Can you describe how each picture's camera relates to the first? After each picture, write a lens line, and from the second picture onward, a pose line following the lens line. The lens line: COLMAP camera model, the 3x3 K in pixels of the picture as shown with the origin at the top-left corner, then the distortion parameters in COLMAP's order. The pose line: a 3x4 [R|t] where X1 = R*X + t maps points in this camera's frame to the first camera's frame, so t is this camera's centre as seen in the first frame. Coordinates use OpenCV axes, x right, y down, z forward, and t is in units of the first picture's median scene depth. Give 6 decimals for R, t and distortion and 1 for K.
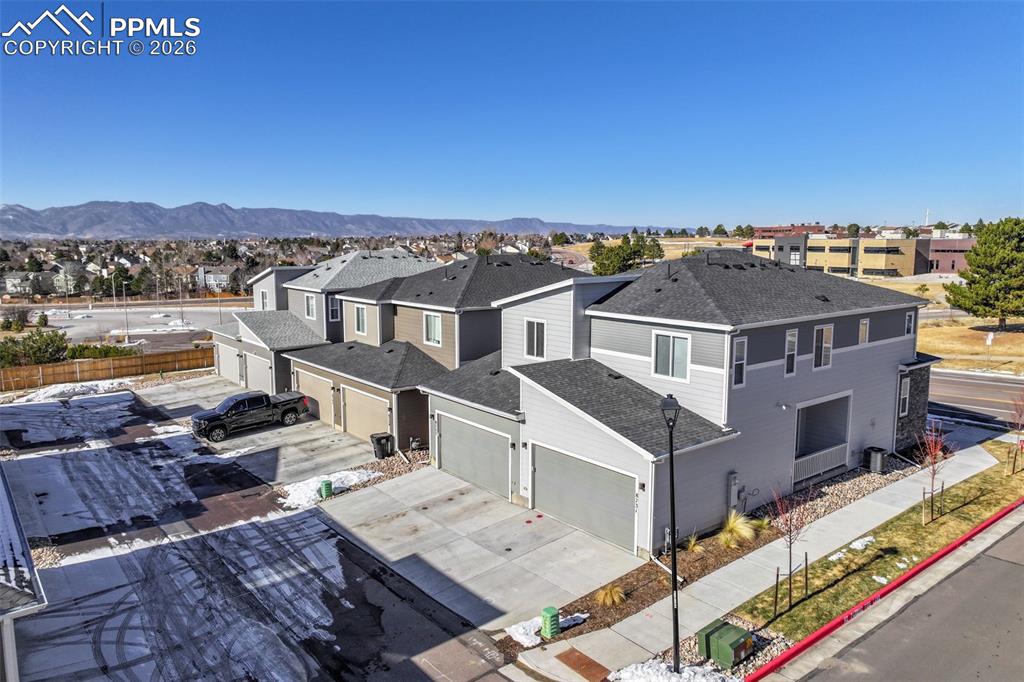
lens RADIAL K [[719.1, 0, 516.5], [0, 719.1, 337.6], [0, 0, 1]] dist [0.004915, -0.000770]
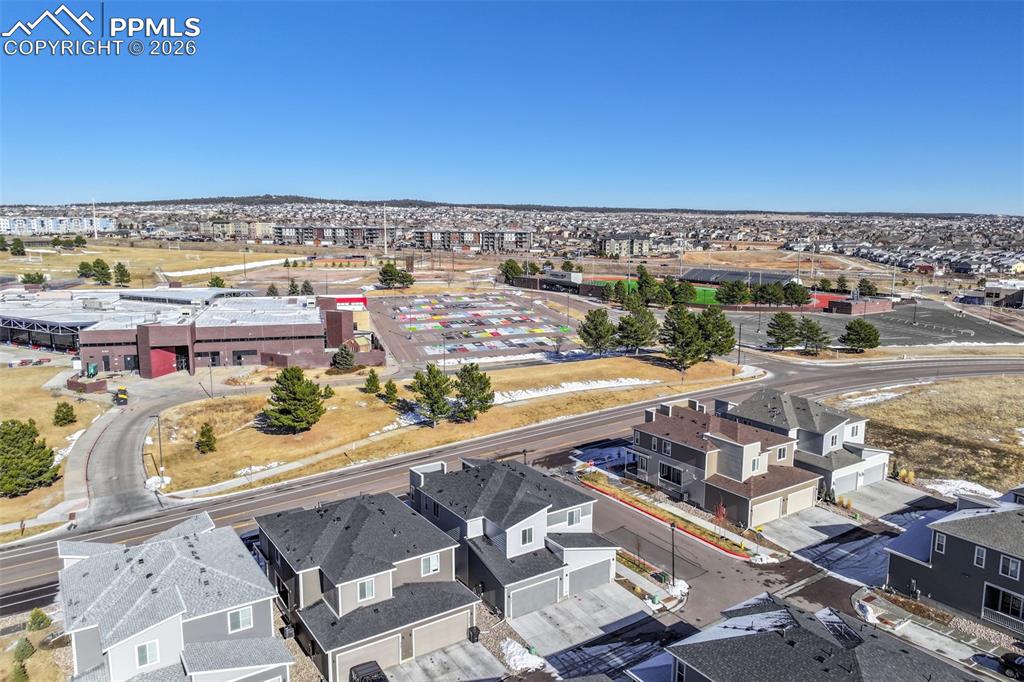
lens RADIAL K [[719.1, 0, 516.5], [0, 719.1, 337.6], [0, 0, 1]] dist [0.004915, -0.000770]
pose [[0.077452, -0.153744, 0.985070, -2.315958], [0.129116, 0.981265, 0.142999, -1.030242], [-0.988600, 0.116113, 0.095852, 0.828279]]
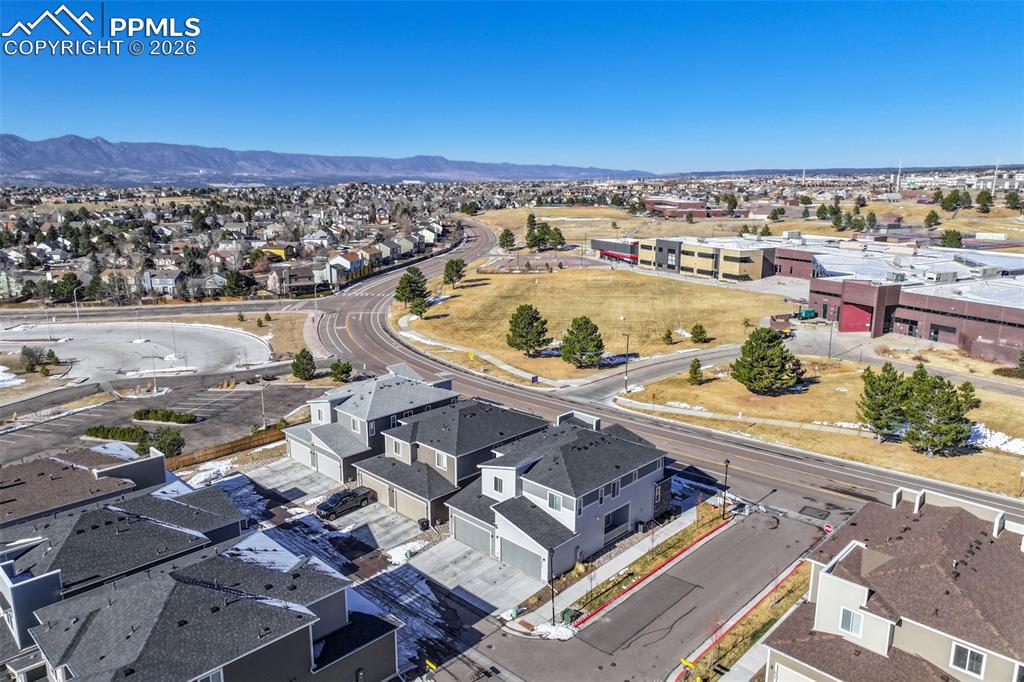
lens RADIAL K [[719.1, 0, 516.5], [0, 719.1, 337.6], [0, 0, 1]] dist [0.004915, -0.000770]
pose [[0.991434, -0.023391, 0.128500, -0.223588], [0.012517, 0.996320, 0.084790, -0.737403], [-0.130010, -0.082455, 0.988078, -1.389787]]
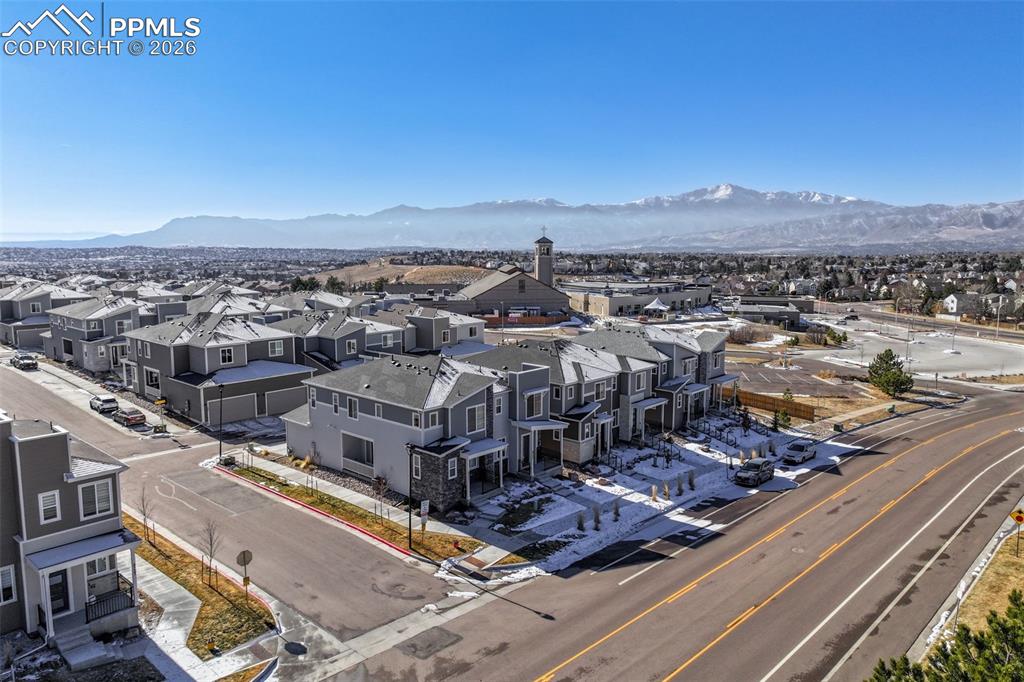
lens RADIAL K [[719.1, 0, 516.5], [0, 719.1, 337.6], [0, 0, 1]] dist [0.004915, -0.000770]
pose [[0.147474, 0.111432, -0.982769, 2.502474], [-0.133988, 0.986724, 0.091774, -0.435717], [0.979948, 0.118145, 0.160446, 1.129470]]
